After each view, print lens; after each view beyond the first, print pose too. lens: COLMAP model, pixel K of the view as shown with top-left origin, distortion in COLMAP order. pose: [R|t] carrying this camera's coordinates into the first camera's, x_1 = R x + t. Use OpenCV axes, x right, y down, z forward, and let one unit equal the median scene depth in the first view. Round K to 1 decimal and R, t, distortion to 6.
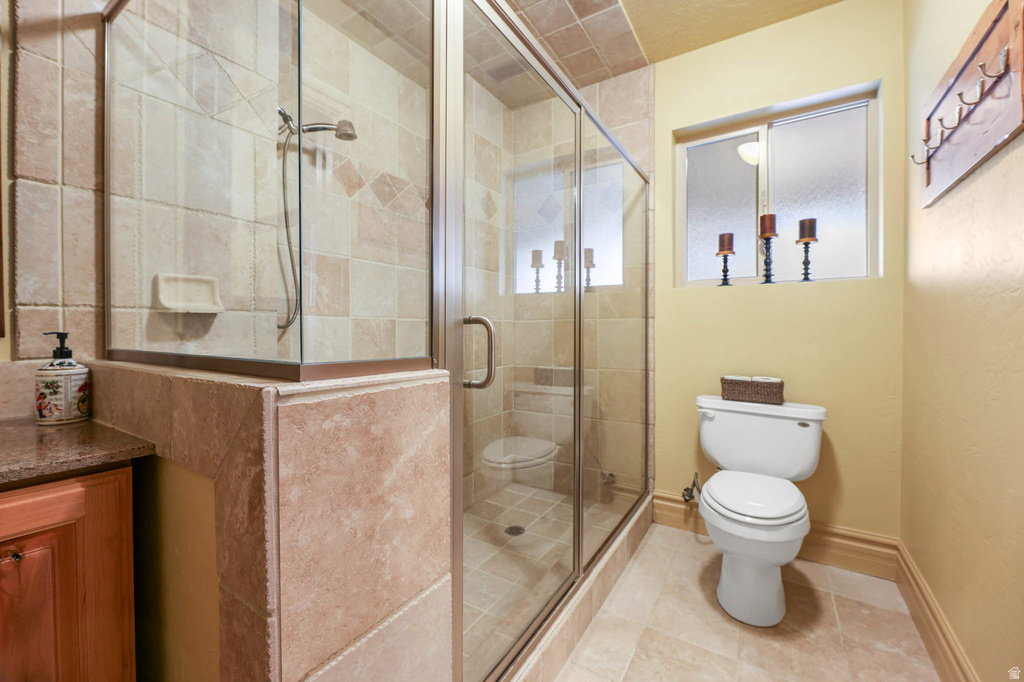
lens RADIAL K [[417.3, 0, 506.1], [0, 417.3, 332.0], [0, 0, 1]] dist [-0.002154, -0.000506]
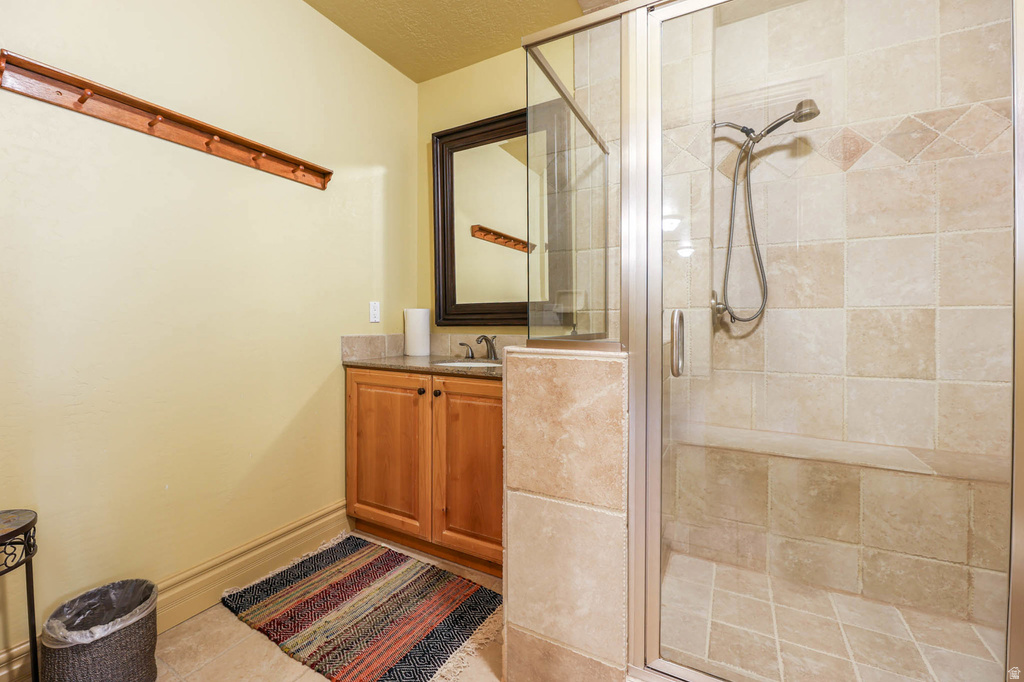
lens RADIAL K [[417.3, 0, 506.1], [0, 417.3, 332.0], [0, 0, 1]] dist [-0.002154, -0.000506]
pose [[0.064272, 0.021603, -0.997699, 1.208028], [-0.007517, 0.999748, 0.021163, 0.003201], [0.997904, 0.006140, 0.064418, 0.619637]]
